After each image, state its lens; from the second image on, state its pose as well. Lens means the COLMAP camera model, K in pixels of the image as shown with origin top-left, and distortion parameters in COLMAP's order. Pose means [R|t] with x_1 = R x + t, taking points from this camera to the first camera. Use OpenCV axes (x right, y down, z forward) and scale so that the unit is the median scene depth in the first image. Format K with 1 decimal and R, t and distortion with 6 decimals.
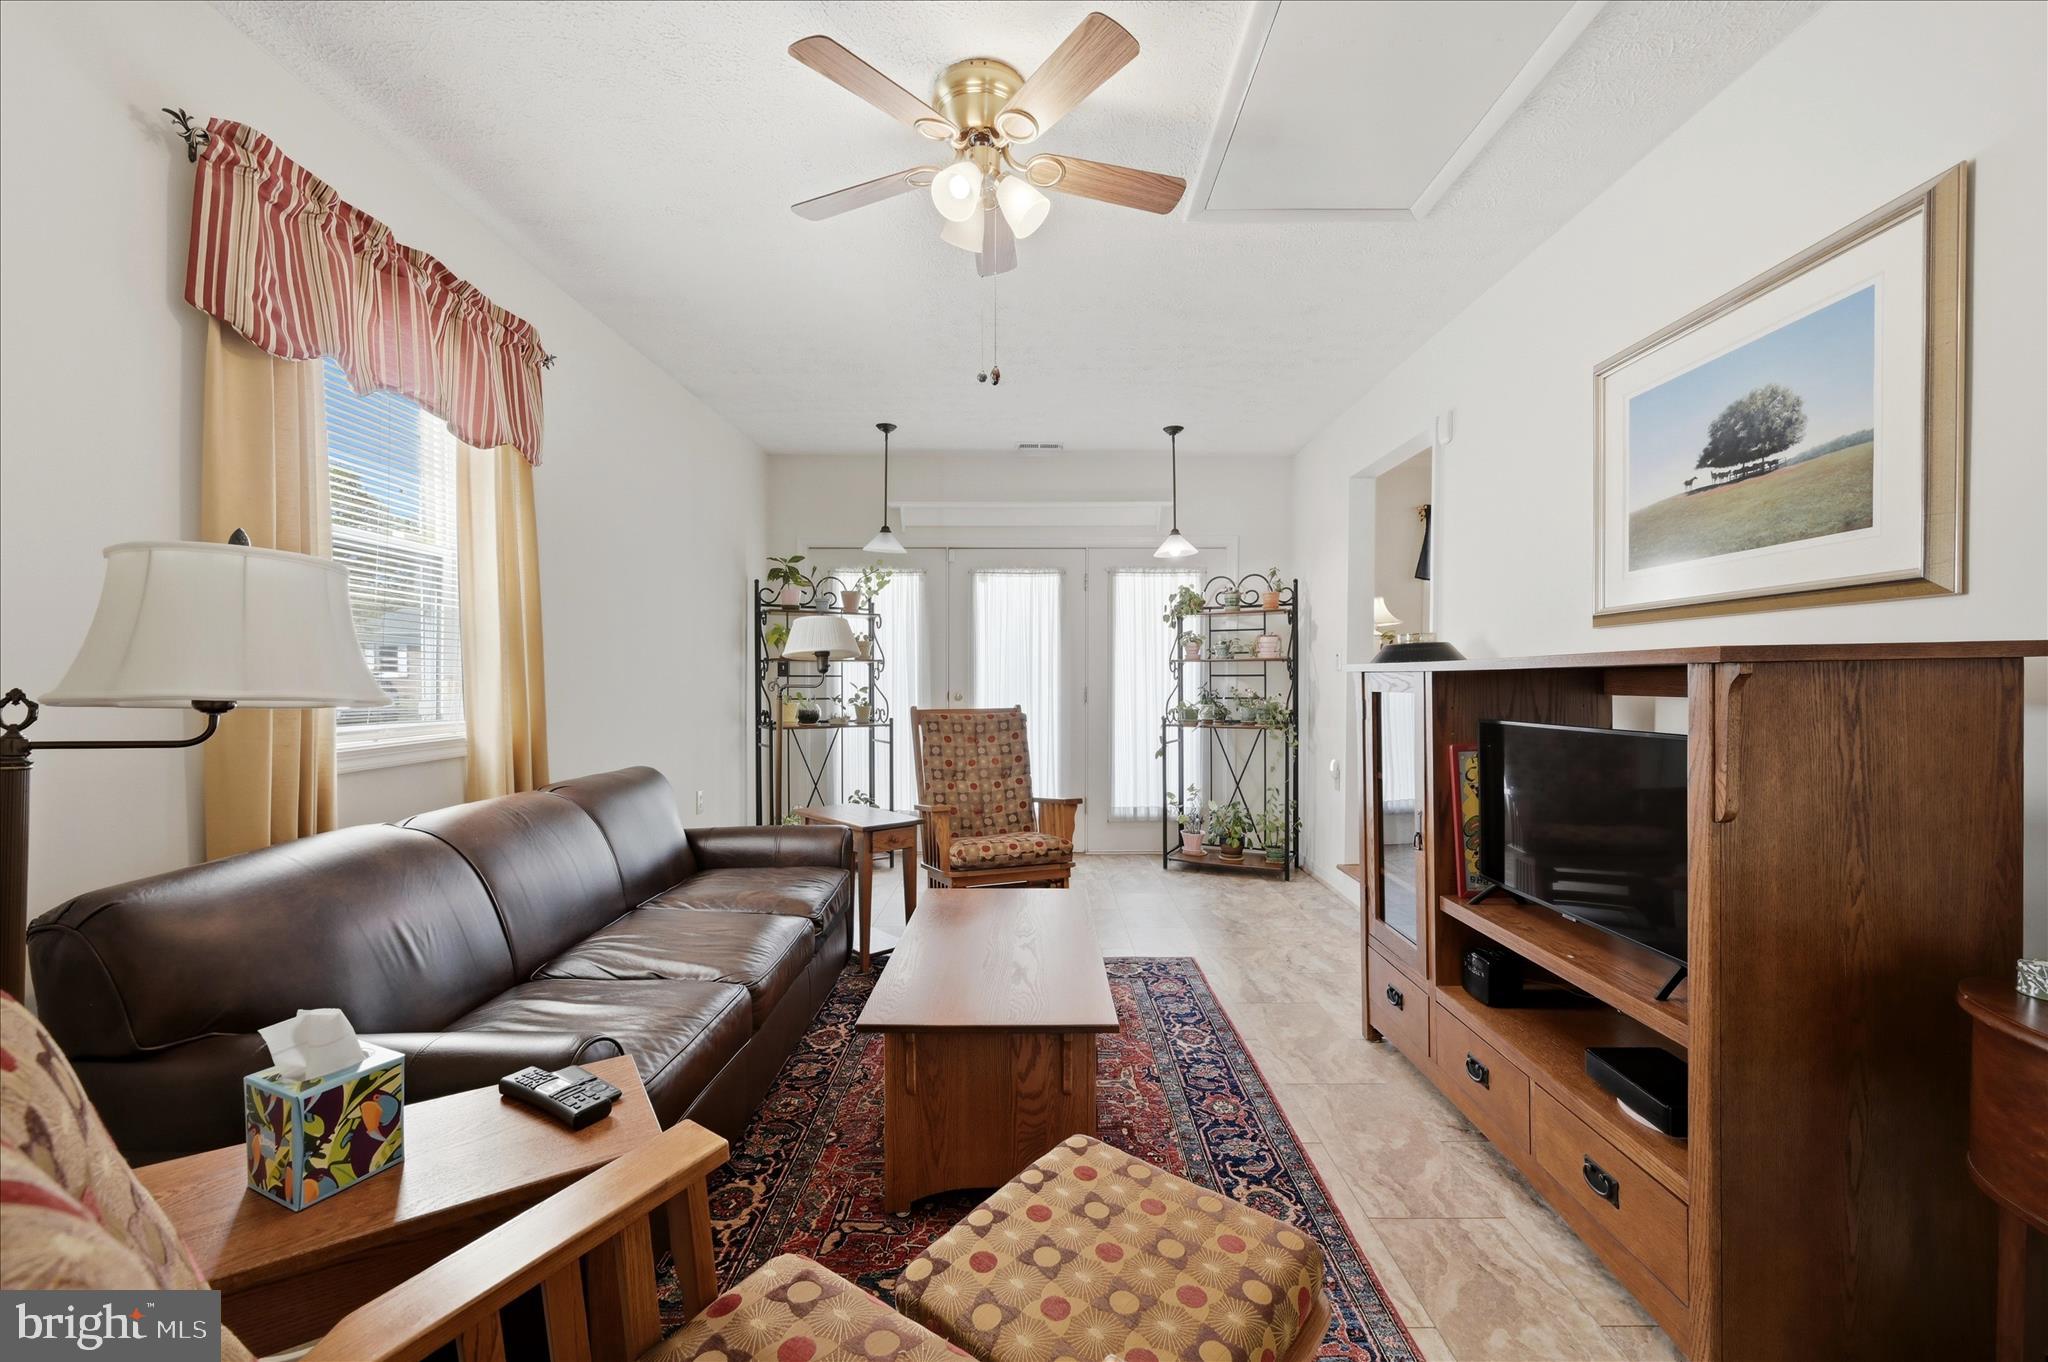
lens RADIAL K [[830.3, 0, 1022.5], [0, 830.3, 683.7], [0, 0, 1]] dist [-0.000615, -0.000602]
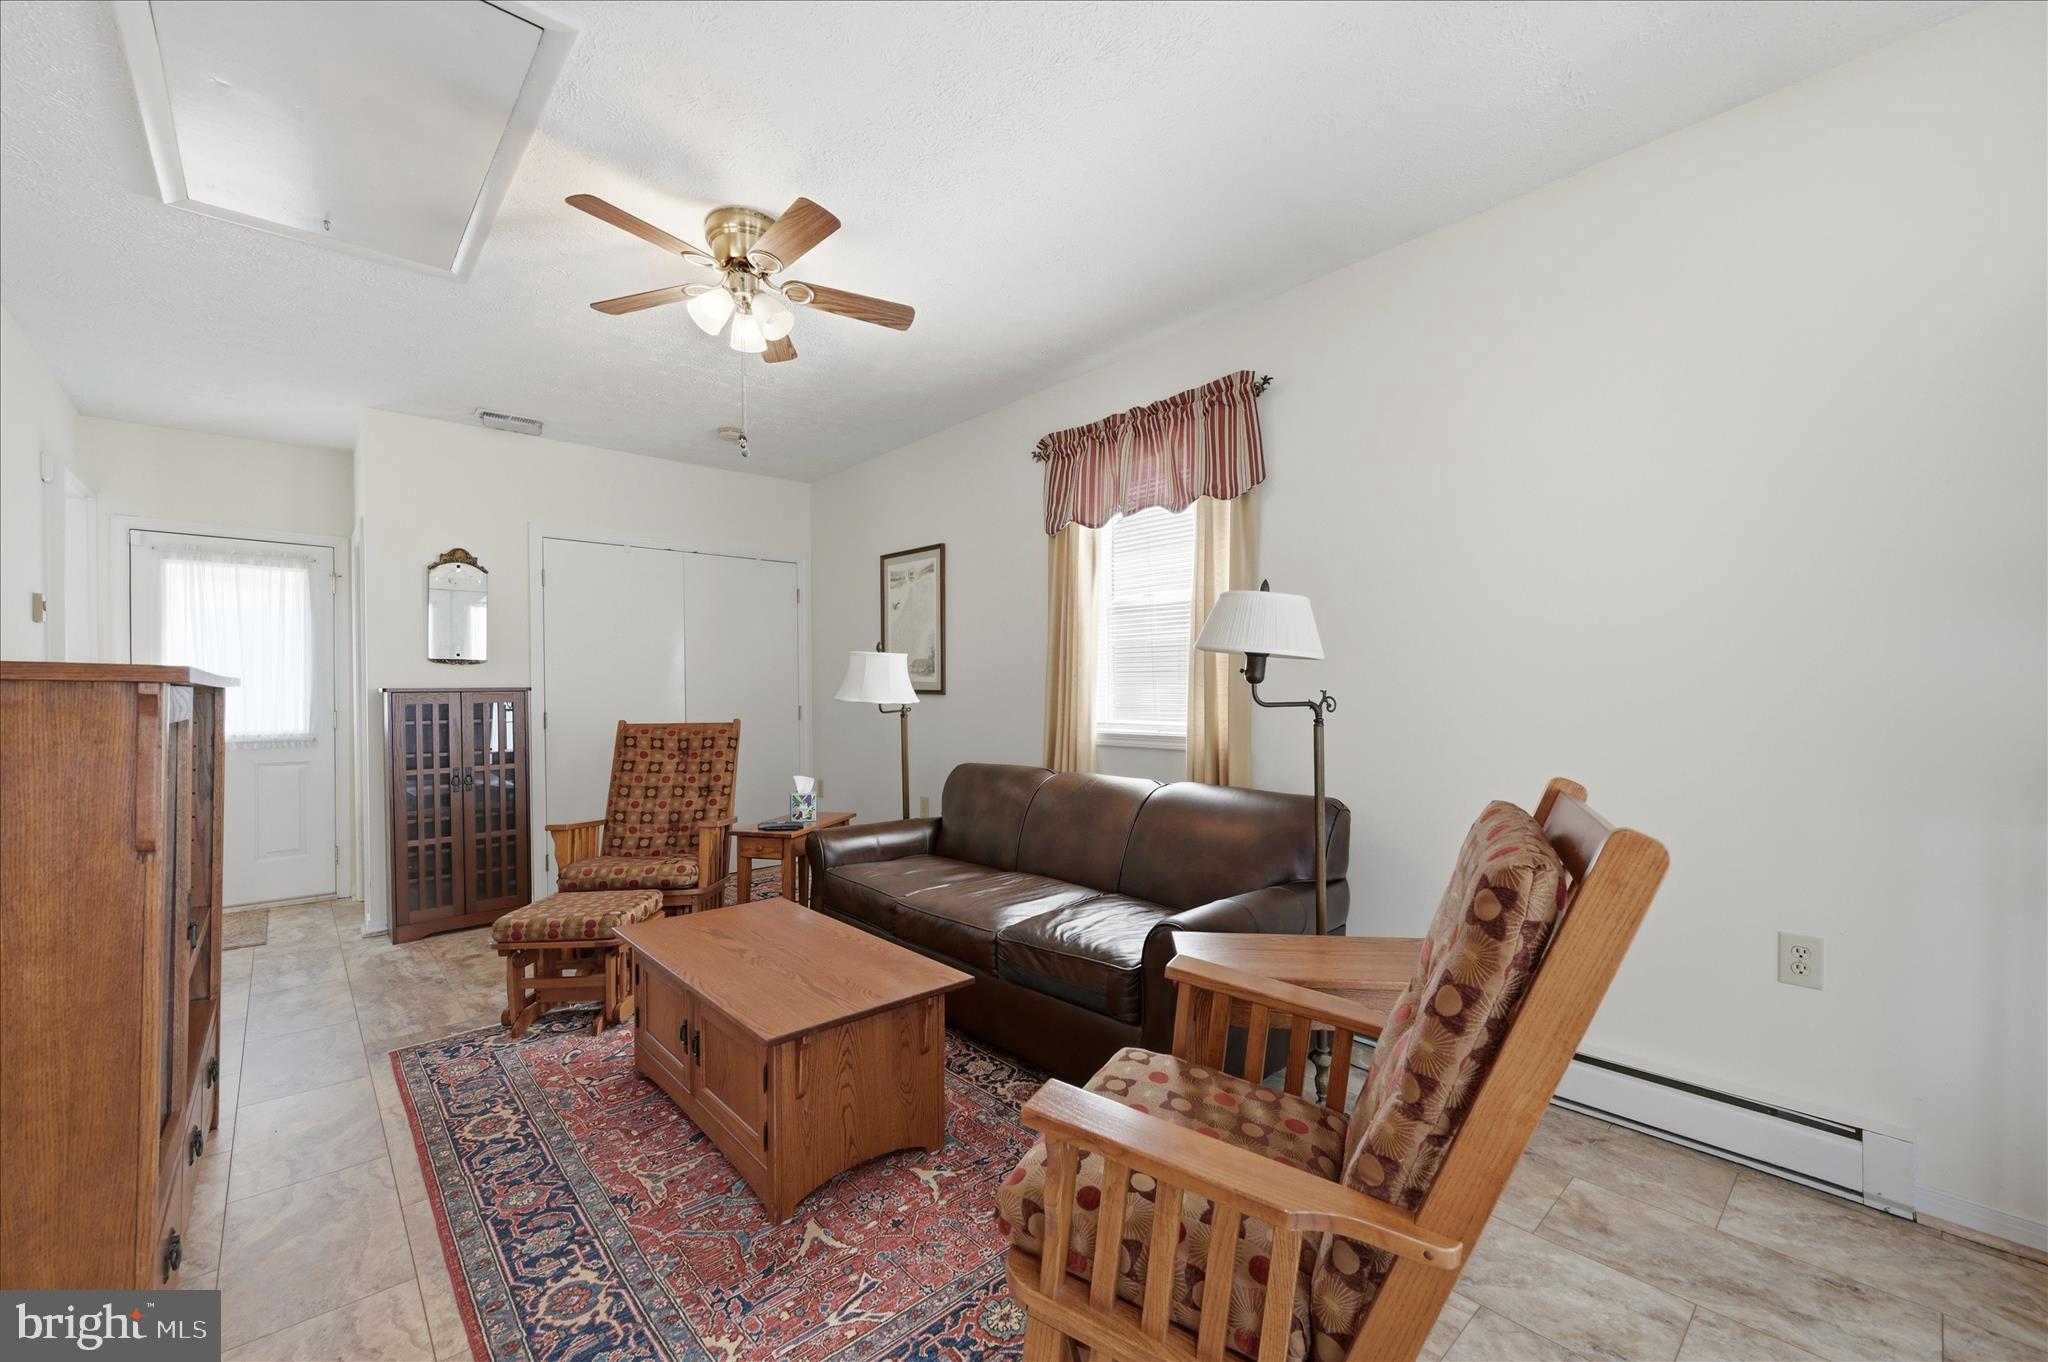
lens RADIAL K [[830.3, 0, 1026.0], [0, 830.3, 679.3], [0, 0, 1]] dist [-0.000615, -0.000602]
pose [[-0.737492, 0.006776, -0.675322, 0.281956], [0.001694, 0.999965, 0.008183, -0.017002], [0.675354, 0.004890, -0.737478, 1.287504]]
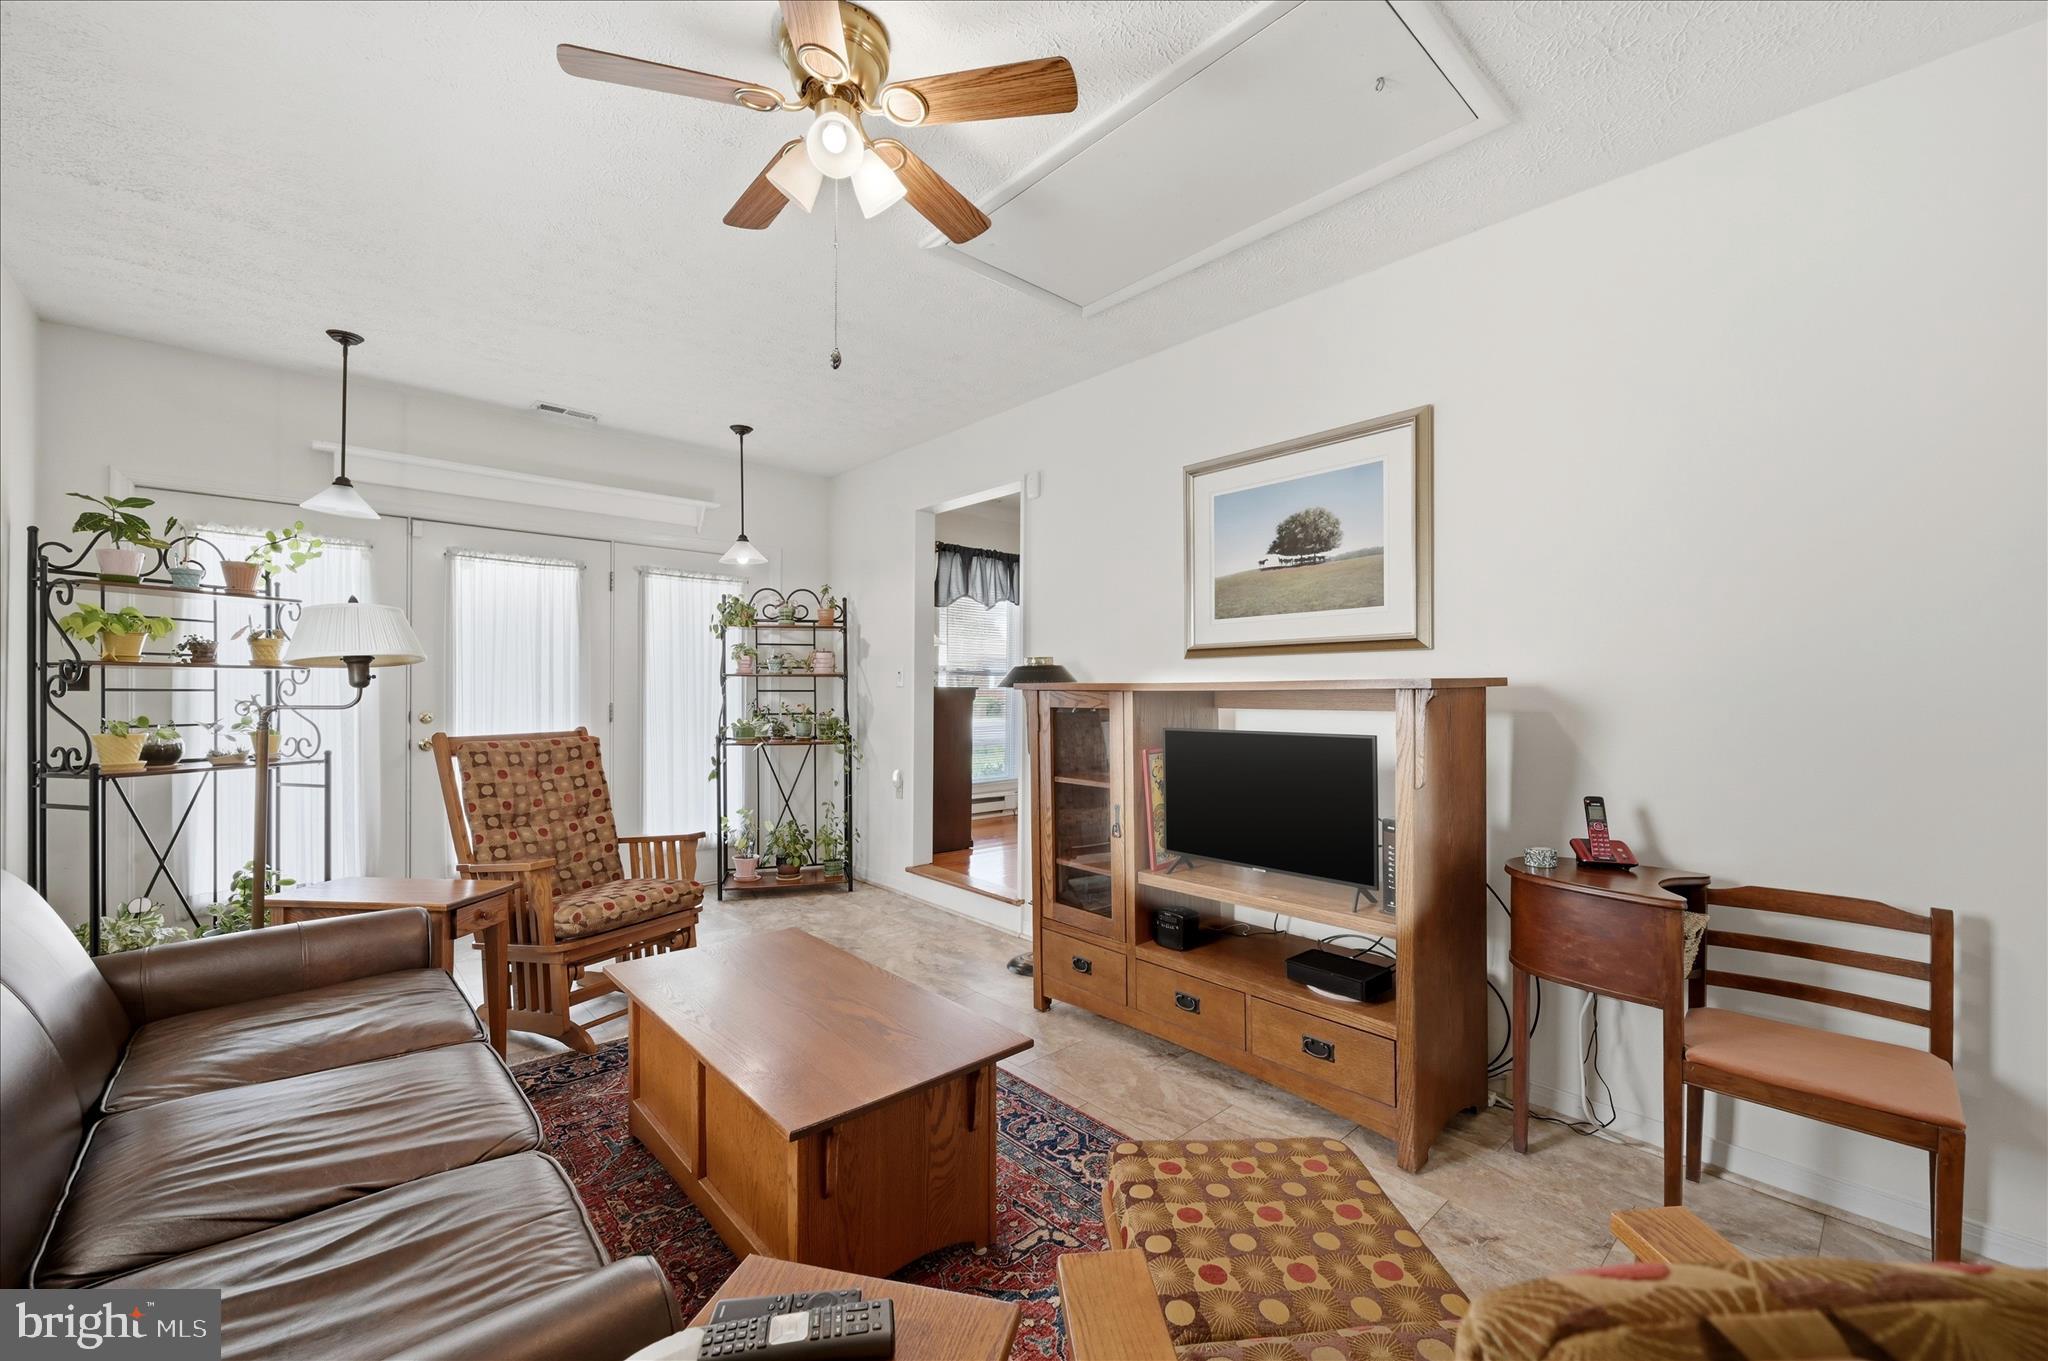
lens RADIAL K [[830.3, 0, 1024.4], [0, 830.3, 683.4], [0, 0, 1]] dist [-0.000615, -0.000602]
pose [[0.732133, 0.008563, 0.681108, -0.296177], [0.002111, 0.999888, -0.014840, -0.005032], [-0.681159, 0.012302, 0.732032, 0.130056]]
